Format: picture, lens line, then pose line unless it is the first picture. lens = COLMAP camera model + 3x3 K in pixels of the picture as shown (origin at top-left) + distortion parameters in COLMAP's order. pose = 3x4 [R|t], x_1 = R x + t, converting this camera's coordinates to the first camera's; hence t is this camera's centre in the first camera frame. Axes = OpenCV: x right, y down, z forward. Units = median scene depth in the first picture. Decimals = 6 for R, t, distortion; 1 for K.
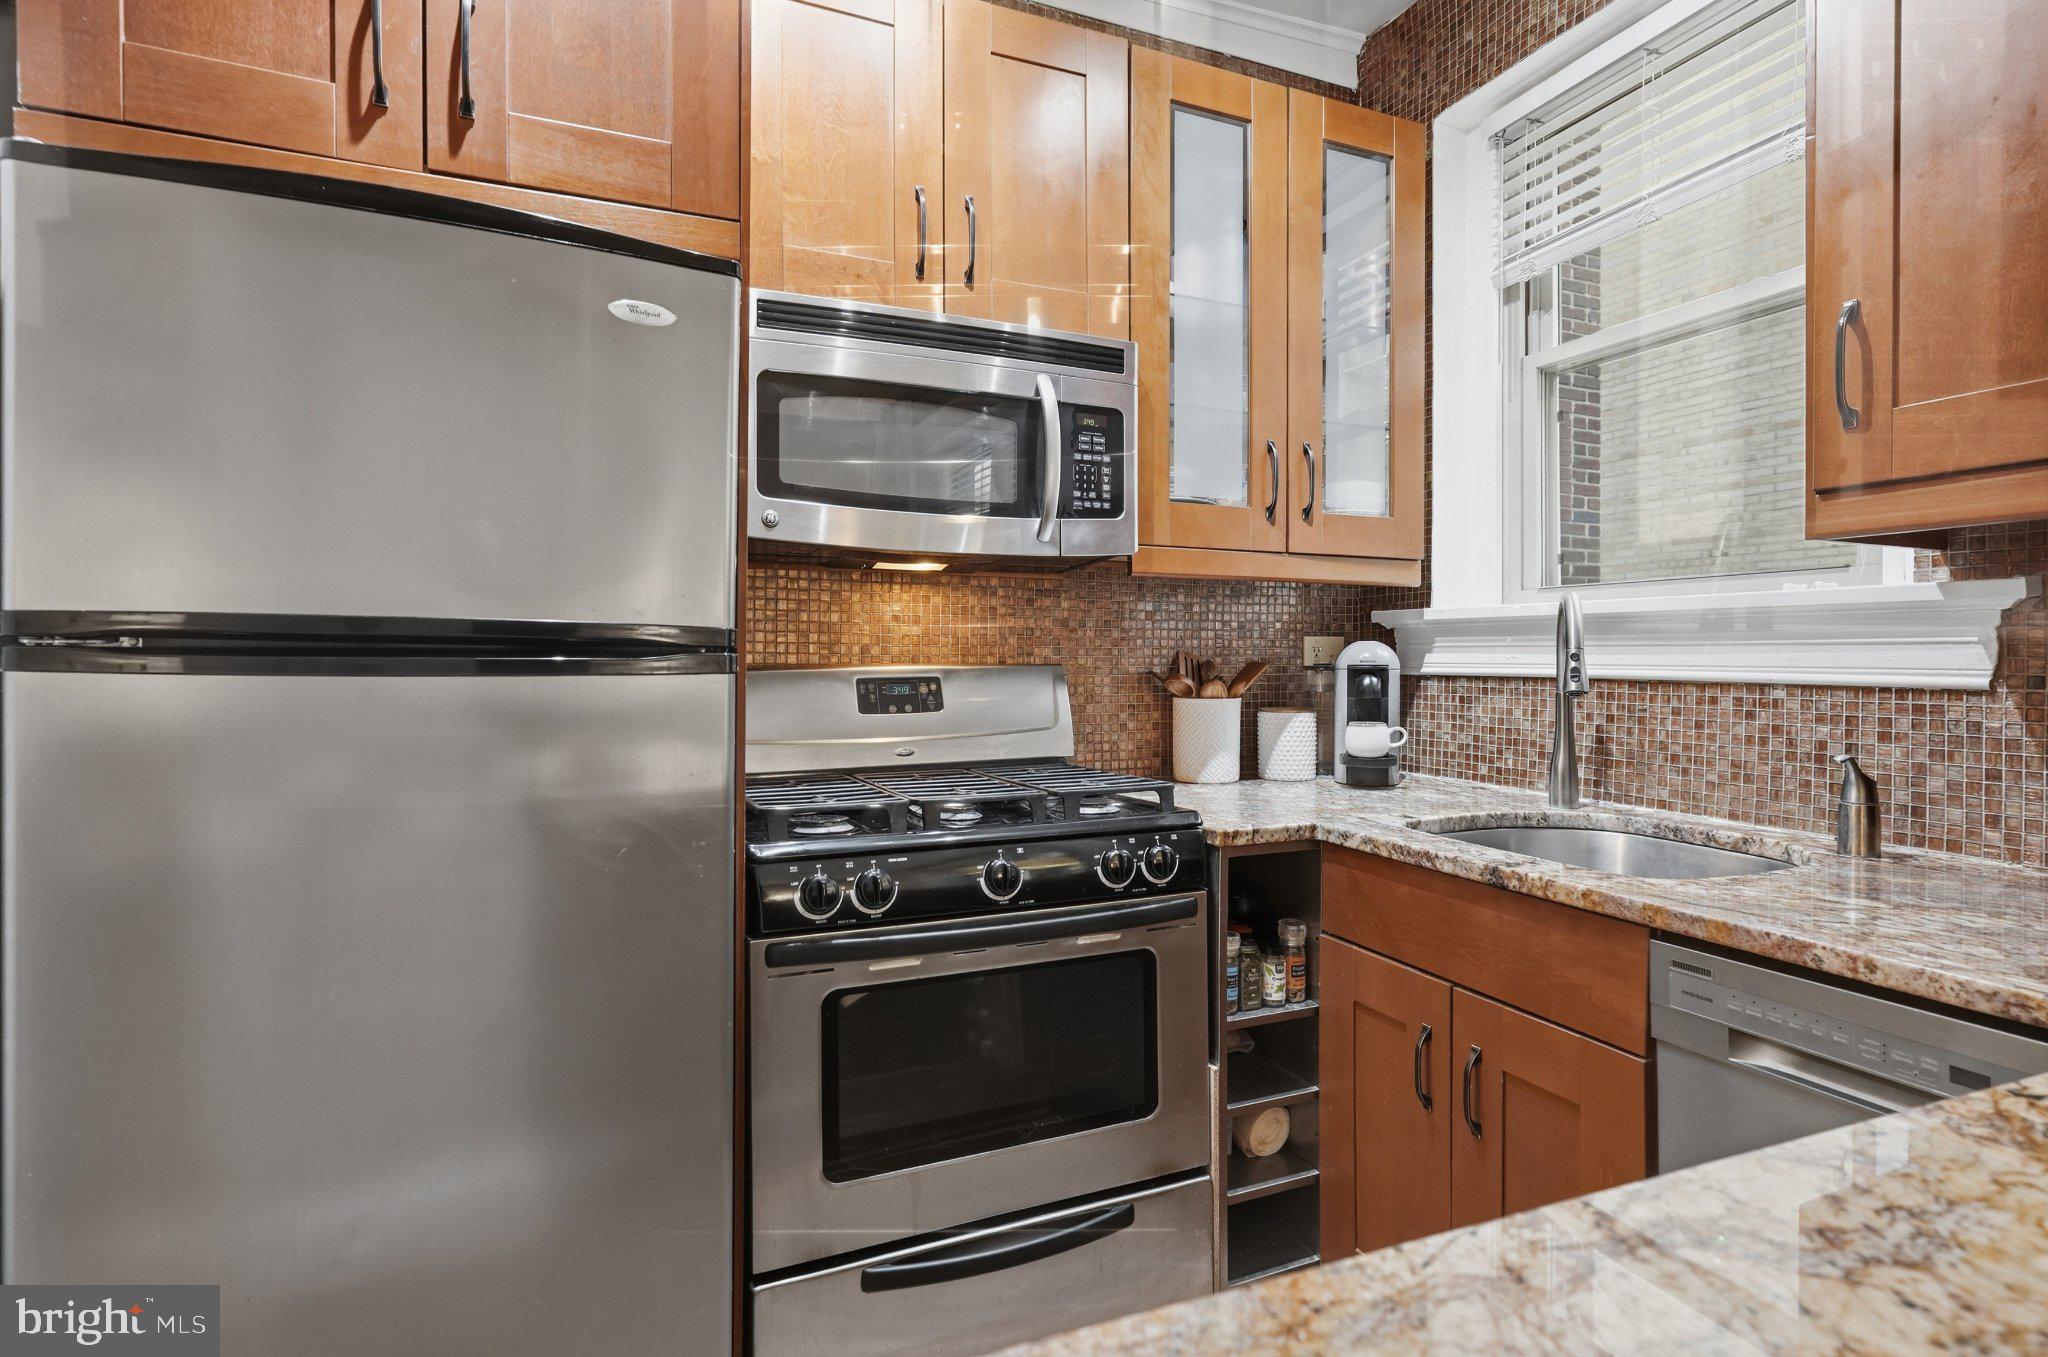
lens RADIAL K [[1011.4, 0, 1036.8], [0, 1011.4, 668.1], [0, 0, 1]] dist [-0.013353, 0.007108]
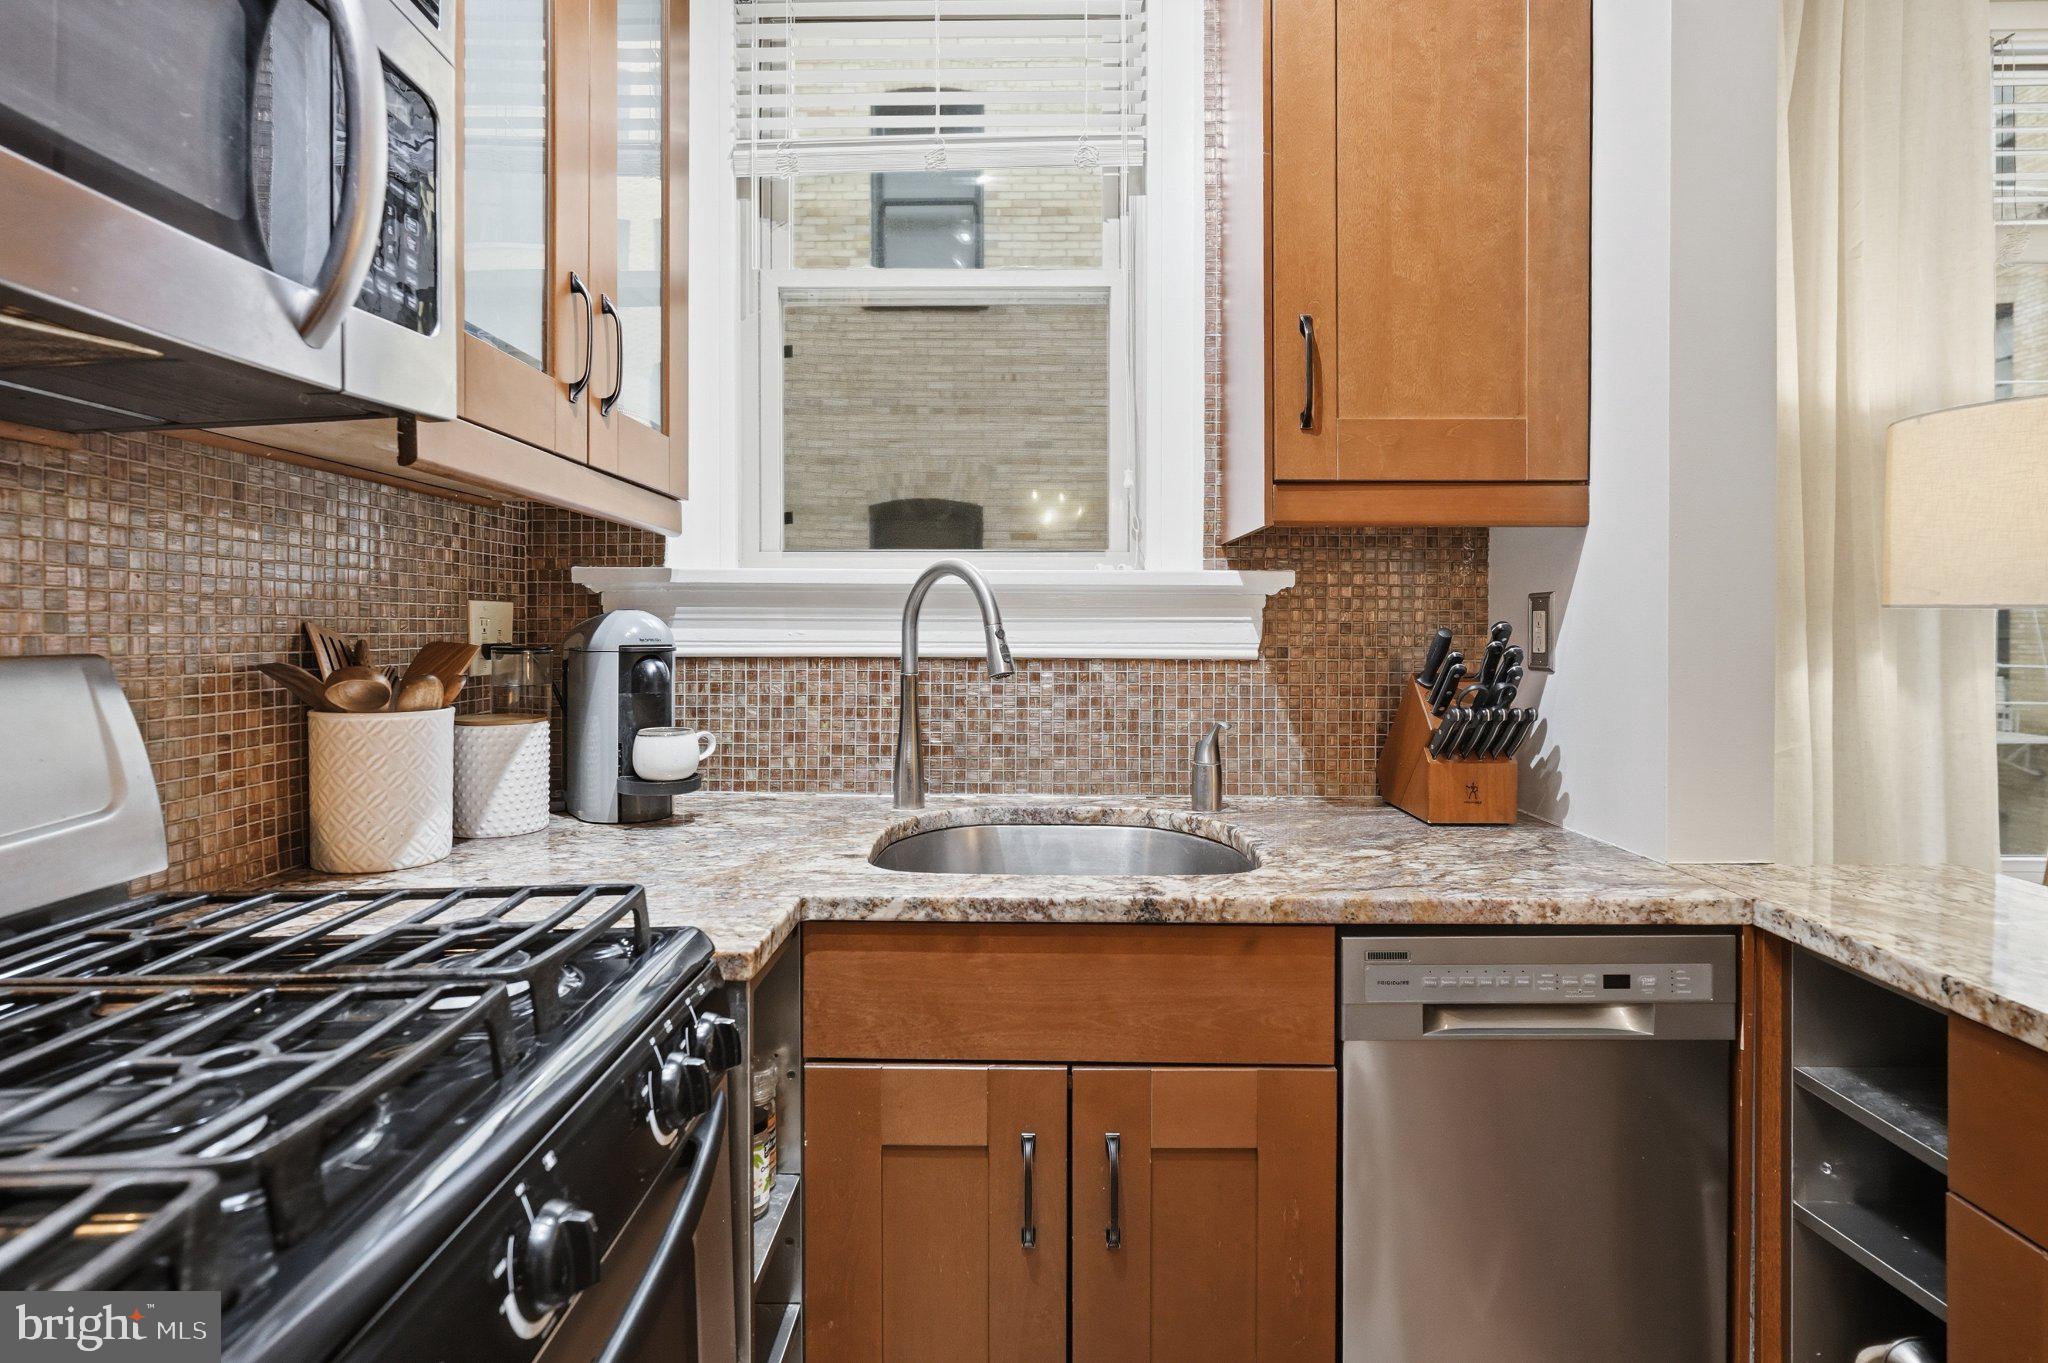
lens RADIAL K [[1011.4, 0, 1023.0], [0, 1011.4, 639.3], [0, 0, 1]] dist [-0.013353, 0.007108]
pose [[0.402795, -0.009129, 0.915245, -0.238919], [0.009708, 0.999937, 0.005701, -0.010115], [-0.915239, 0.006589, 0.402858, 0.586317]]
